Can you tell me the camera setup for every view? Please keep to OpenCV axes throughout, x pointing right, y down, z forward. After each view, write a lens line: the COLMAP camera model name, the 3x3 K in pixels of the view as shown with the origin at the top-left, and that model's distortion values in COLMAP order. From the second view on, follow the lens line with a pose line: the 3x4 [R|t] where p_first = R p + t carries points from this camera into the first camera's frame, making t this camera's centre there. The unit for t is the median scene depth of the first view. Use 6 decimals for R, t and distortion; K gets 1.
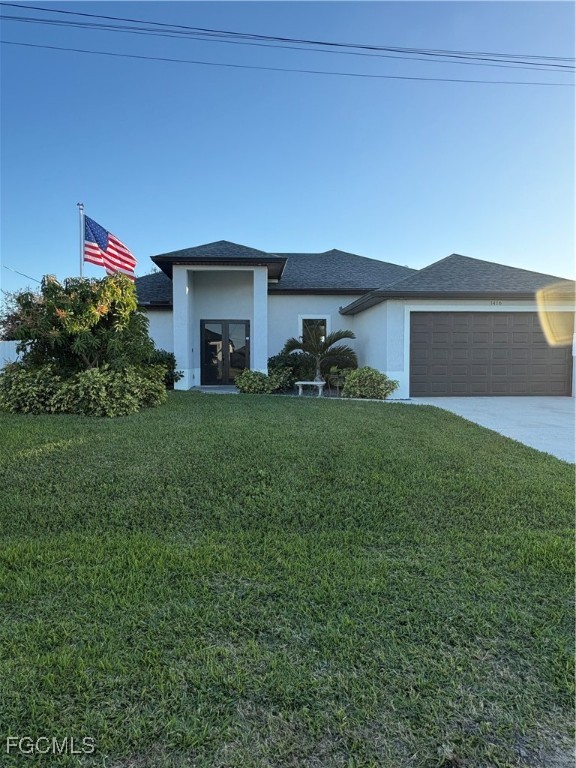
lens RADIAL K [[494.2, 0, 288.0], [0, 494.2, 384.0], [0, 0, 1]] dist [-0.001977, 0.000745]
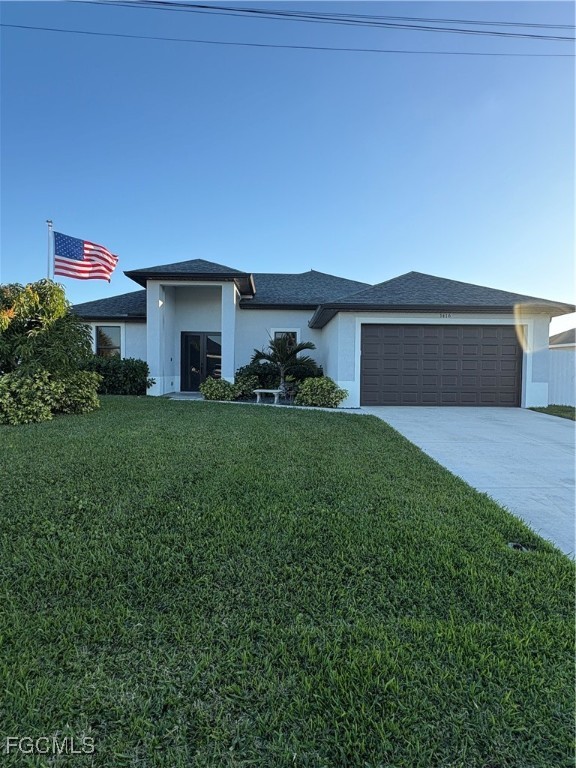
lens RADIAL K [[409.6, 0, 288.0], [0, 409.6, 384.0], [0, 0, 1]] dist [-0.000335, -0.000540]
pose [[0.999135, 0.012651, -0.039607, 0.118135], [-0.013254, 0.999800, -0.014986, -0.004399], [0.039410, 0.015498, 0.999103, 0.125197]]
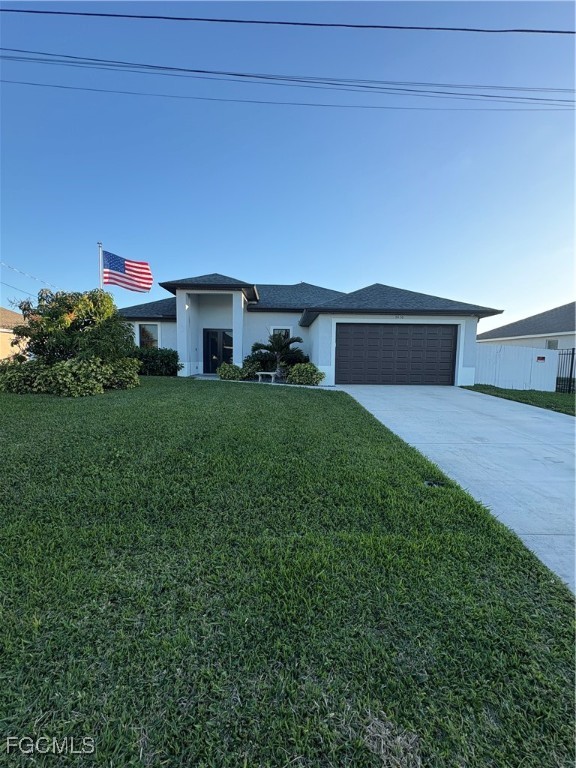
lens RADIAL K [[305.5, 0, 288.0], [0, 305.5, 384.0], [0, 0, 1]] dist [-0.001238, -0.000126]
pose [[0.999102, 0.017553, -0.038555, 0.135226], [-0.016177, 0.999231, 0.035710, -0.003208], [0.039152, -0.035054, 0.998618, 0.121219]]
